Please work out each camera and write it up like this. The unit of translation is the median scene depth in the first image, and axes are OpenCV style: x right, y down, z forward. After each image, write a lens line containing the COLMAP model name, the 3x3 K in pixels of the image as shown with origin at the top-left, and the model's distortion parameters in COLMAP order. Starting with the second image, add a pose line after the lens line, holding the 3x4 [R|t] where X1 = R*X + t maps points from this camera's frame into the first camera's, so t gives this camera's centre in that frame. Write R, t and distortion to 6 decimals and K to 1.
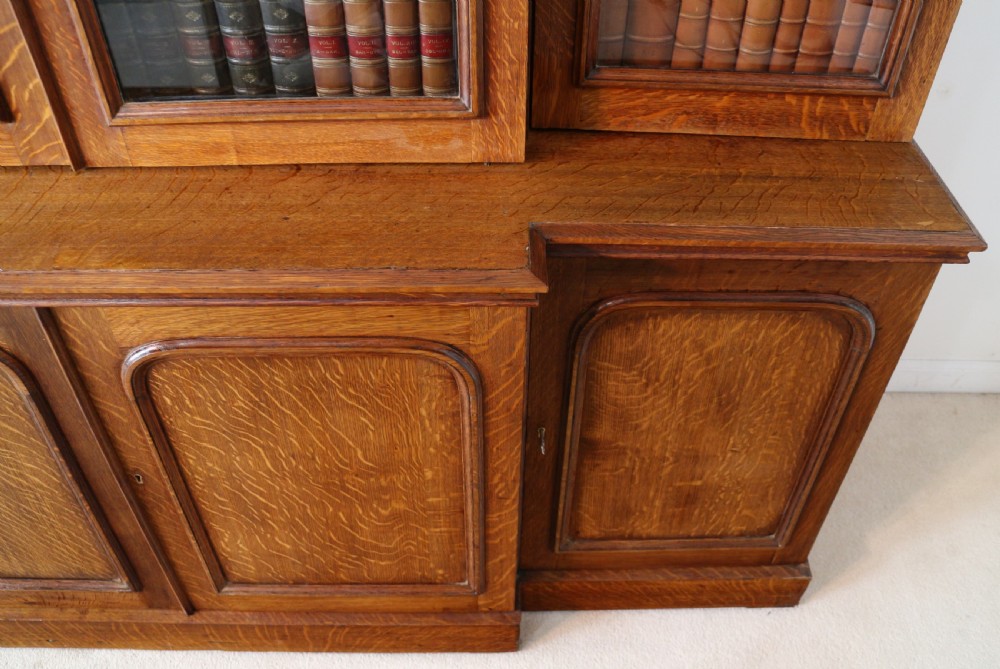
lens RADIAL K [[863.0, 0, 506.9], [0, 863.0, 351.6], [0, 0, 1]] dist [-0.172355, 0.134782]
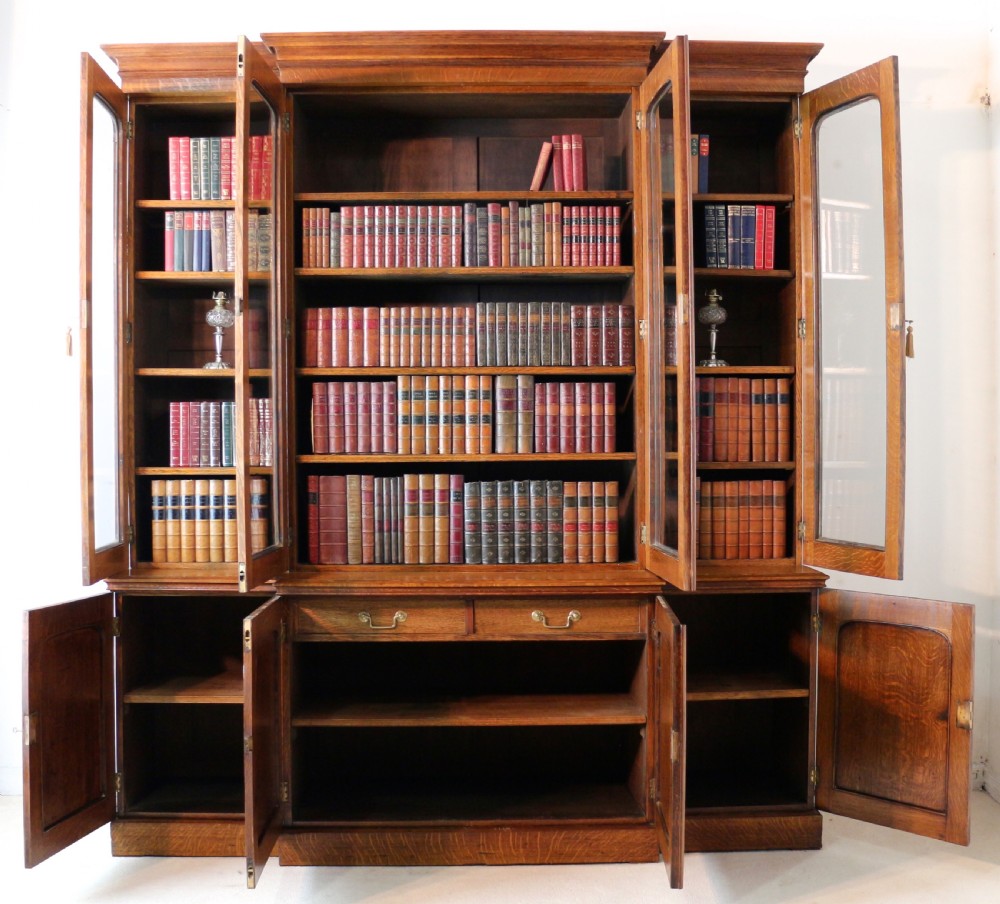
lens RADIAL K [[1277.9, 0, 479.5], [0, 1277.9, 433.0], [0, 0, 1]] dist [-0.171959, 0.116300]
pose [[0.999696, -0.017908, 0.016940, -0.497387], [0.024651, 0.725907, -0.687351, 1.925021], [0.000012, 0.687560, 0.726128, -1.880009]]
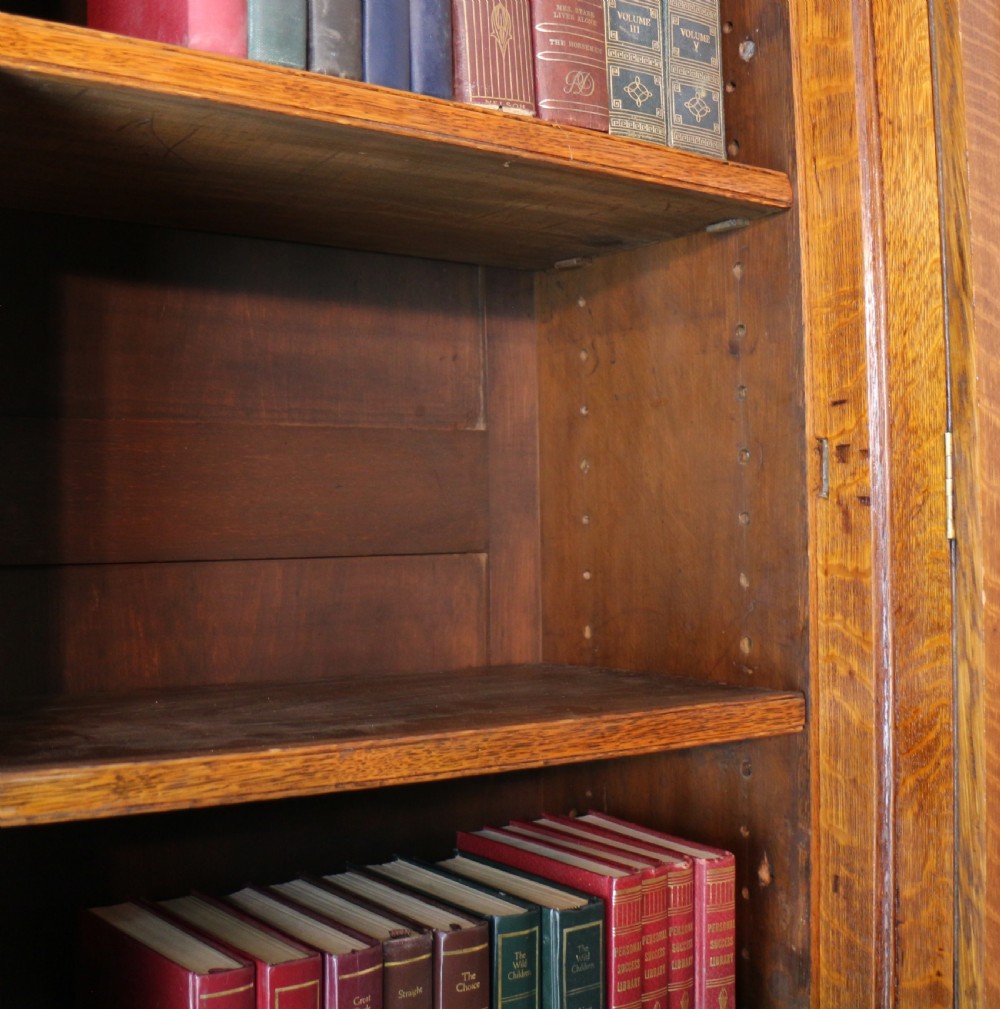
lens RADIAL K [[1379.7, 0, 408.0], [0, 1379.7, 437.0], [0, 0, 1]] dist [-0.184435, 0.156796]
pose [[0.839284, 0.010345, 0.543594, -1.546753], [0.385159, 0.694357, -0.607882, -0.433178], [-0.383737, 0.719556, 0.578779, 0.179165]]
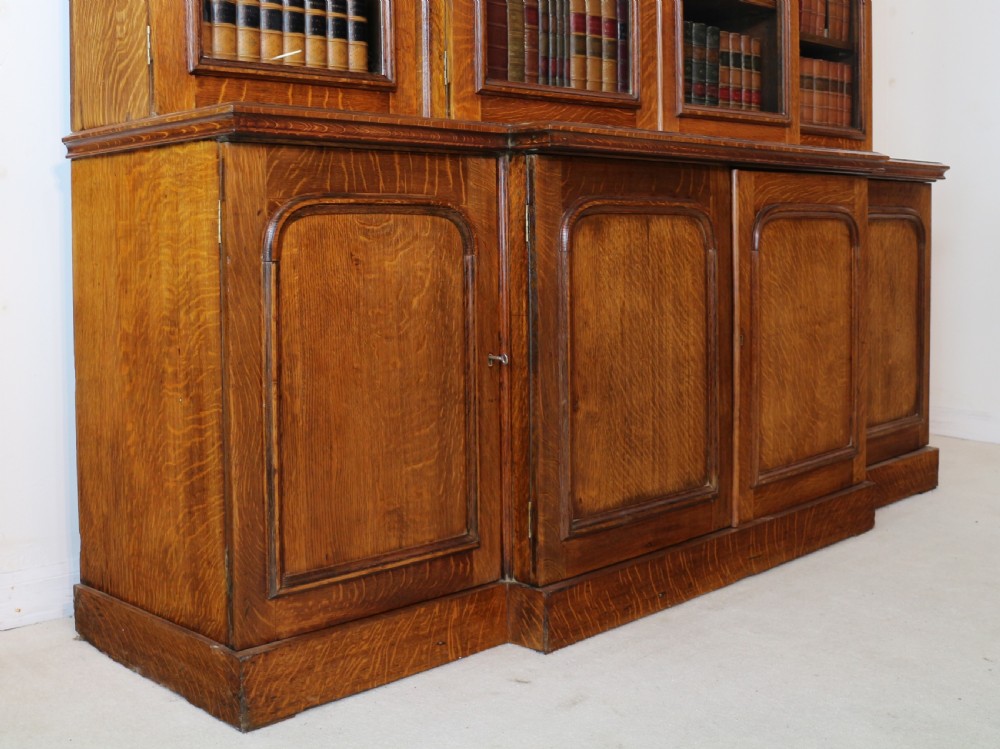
lens RADIAL K [[1214.2, 0, 476.9], [0, 1214.2, 255.1], [0, 0, 1]] dist [-0.170413, 0.061769]
pose [[0.721885, -0.032836, 0.691234, -2.226084], [0.488322, 0.731929, -0.475206, 0.818483], [-0.490330, 0.680589, 0.544403, 0.032580]]
